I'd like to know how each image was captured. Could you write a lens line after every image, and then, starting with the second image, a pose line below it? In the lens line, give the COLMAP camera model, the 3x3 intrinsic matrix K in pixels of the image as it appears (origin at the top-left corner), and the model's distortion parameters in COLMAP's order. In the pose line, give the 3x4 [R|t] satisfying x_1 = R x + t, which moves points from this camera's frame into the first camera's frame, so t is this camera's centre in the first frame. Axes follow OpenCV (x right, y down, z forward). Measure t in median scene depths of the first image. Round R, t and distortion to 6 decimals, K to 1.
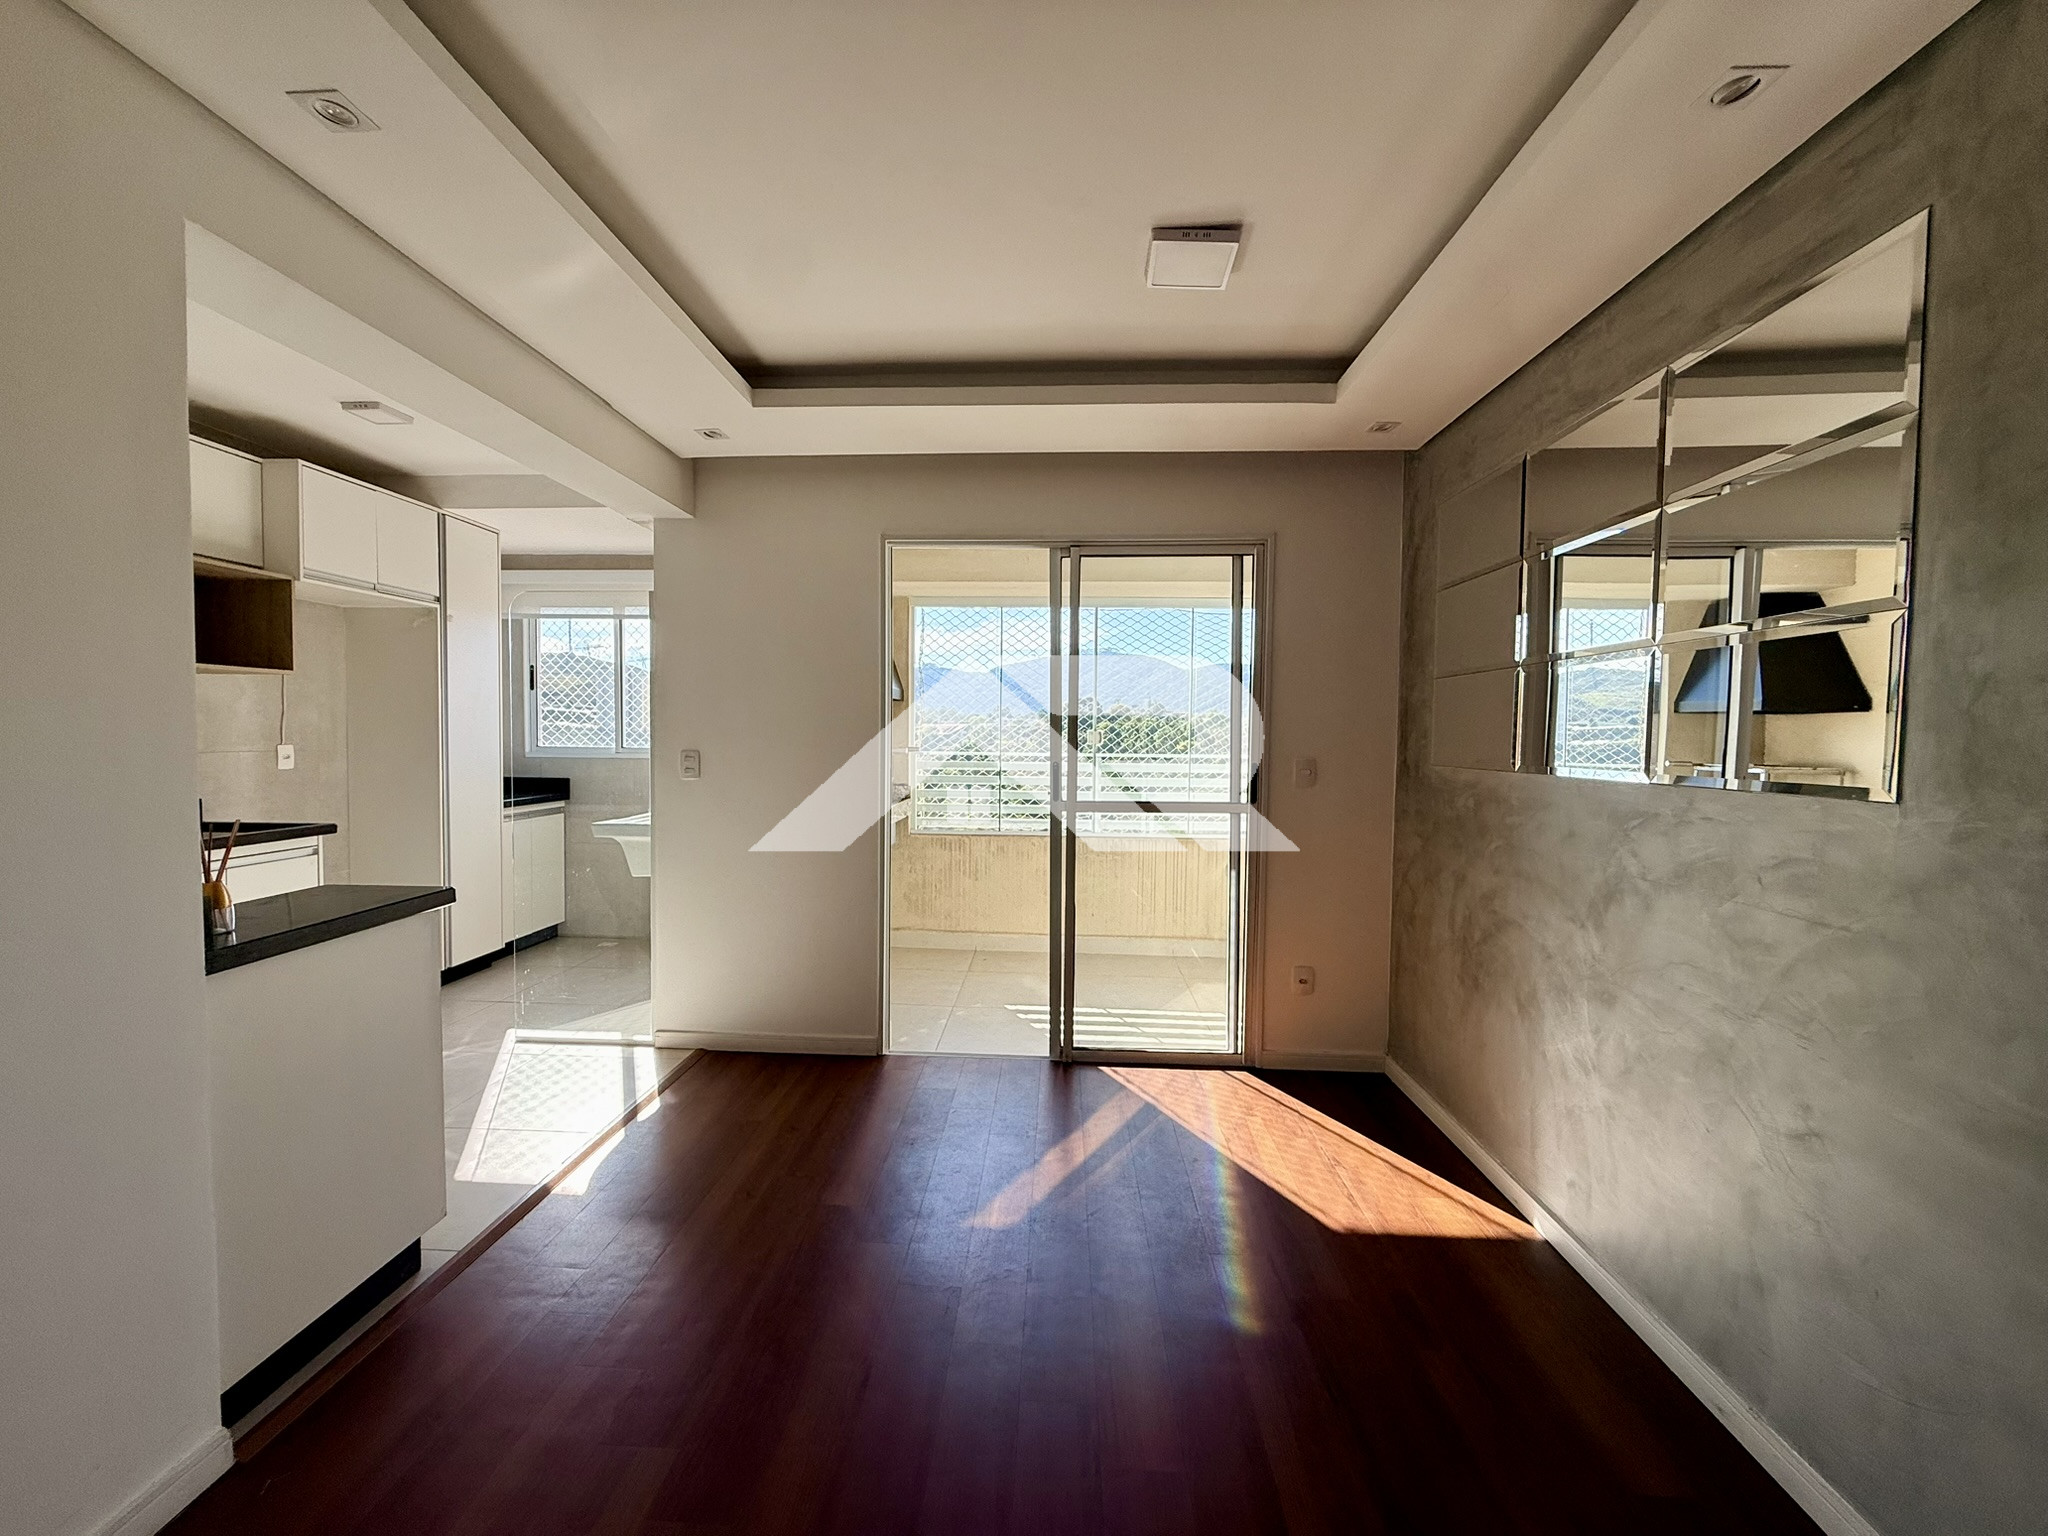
lens RADIAL K [[815.3, 0, 1020.4], [0, 815.3, 766.8], [0, 0, 1]] dist [0.000000, 0.000077]
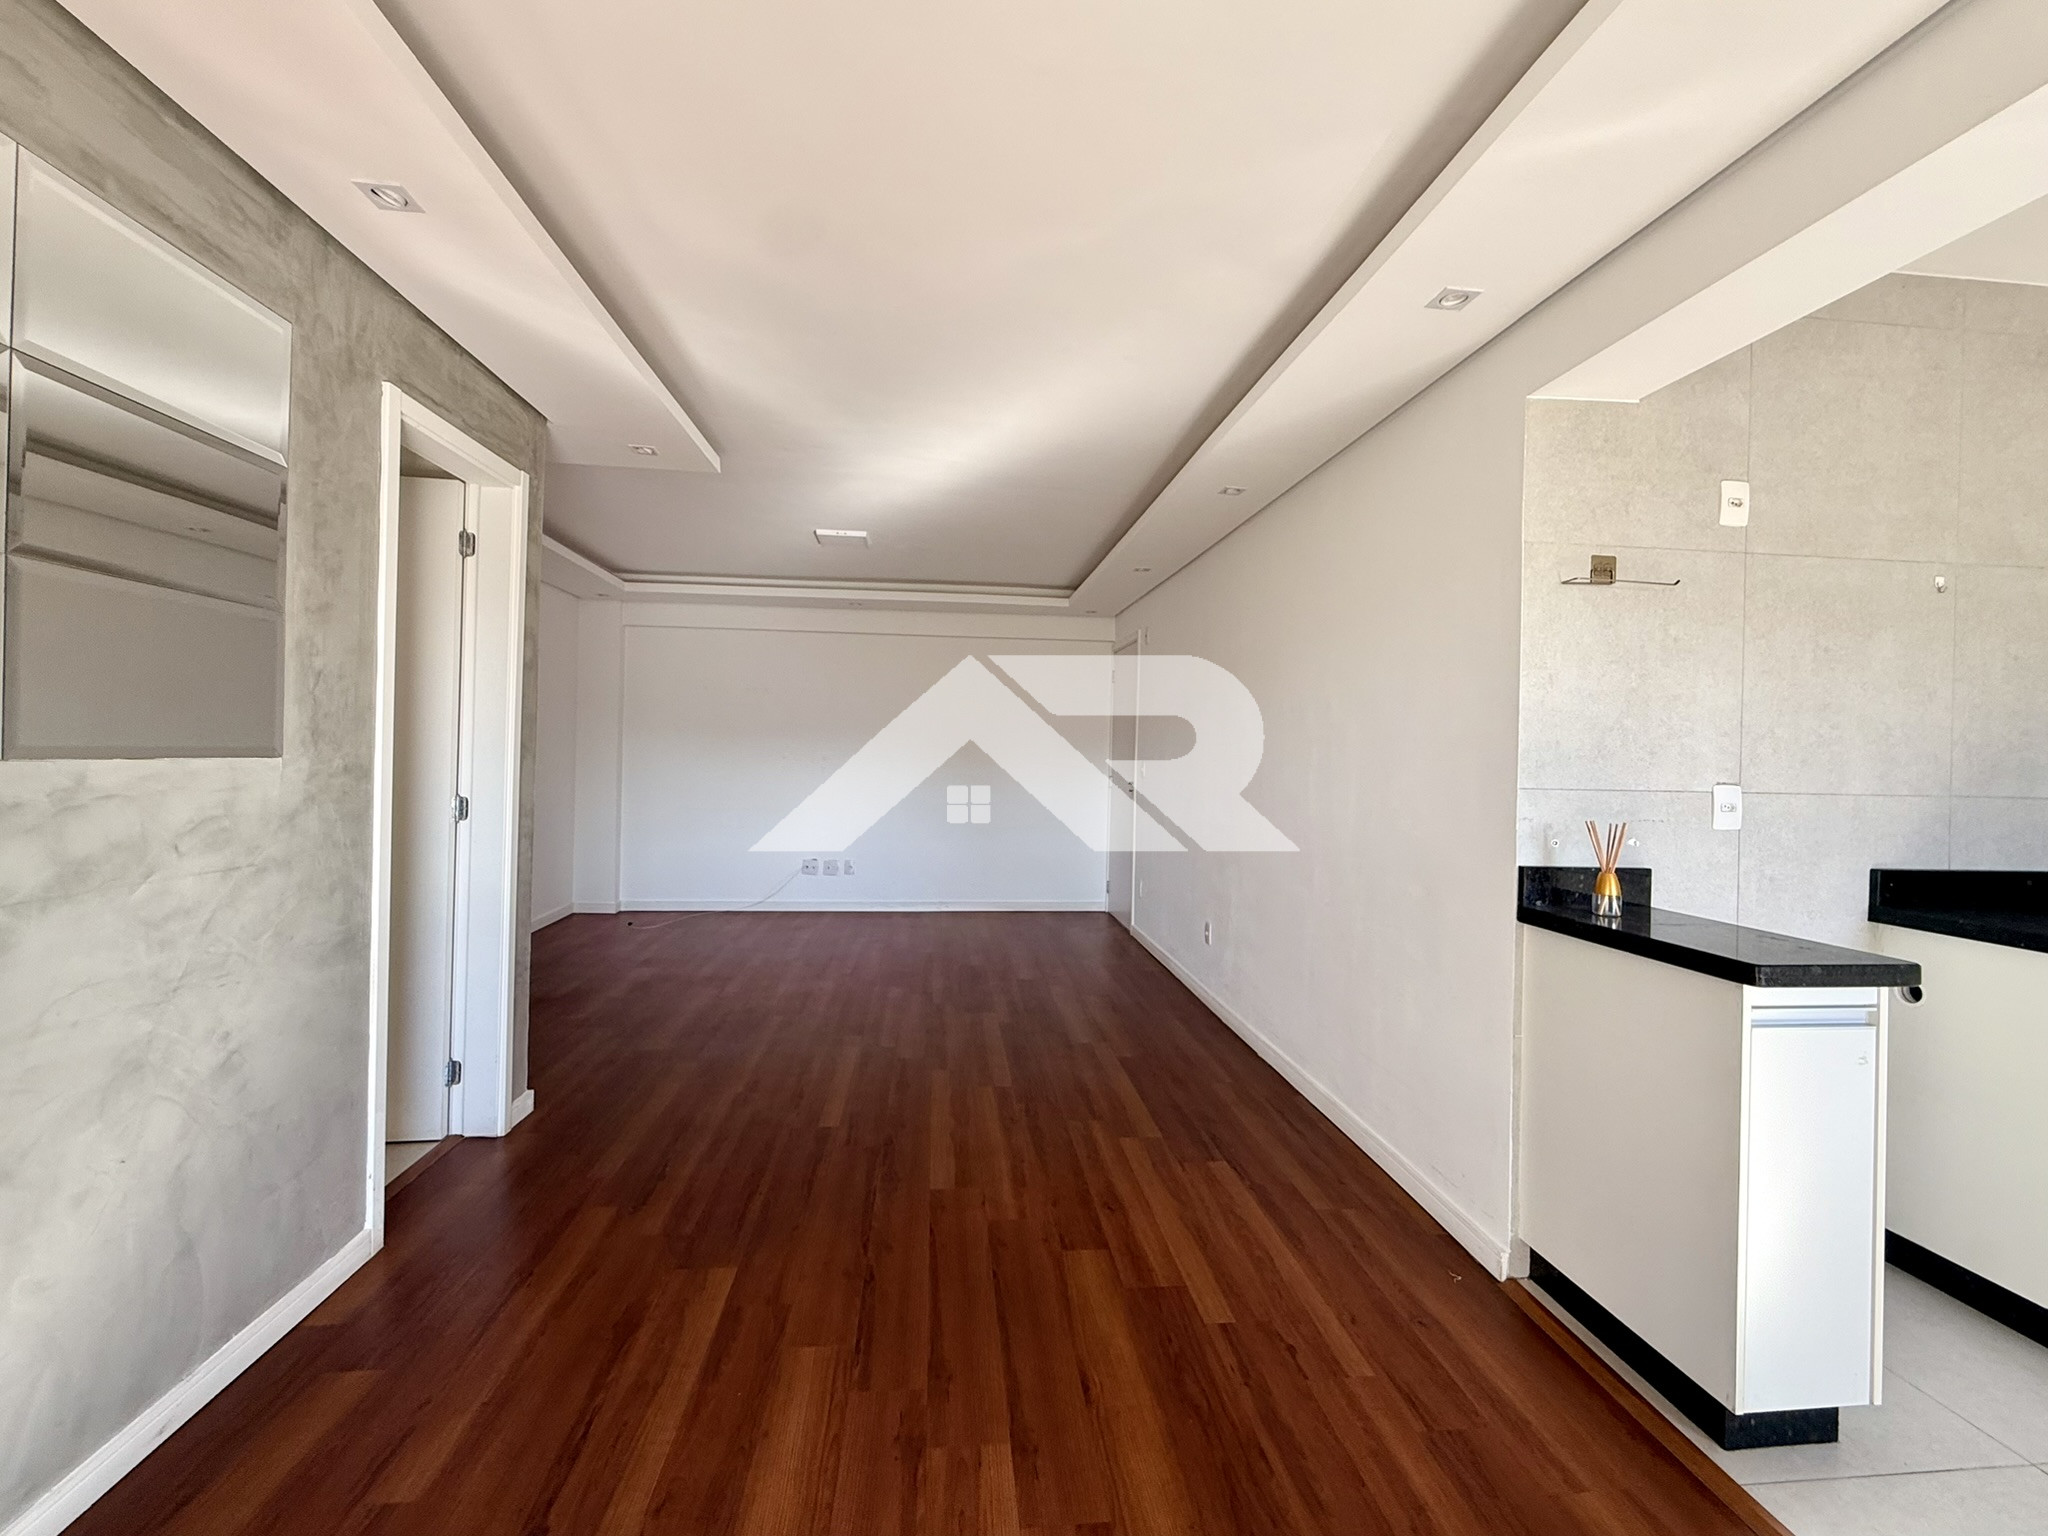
lens RADIAL K [[815.3, 0, 1024.7], [0, 815.3, 754.3], [0, 0, 1]] dist [0.000000, 0.000077]
pose [[-0.987267, -0.032360, -0.155746, 0.074399], [-0.039297, 0.998358, 0.041668, -0.059722], [0.154142, 0.047258, -0.986918, 2.348502]]
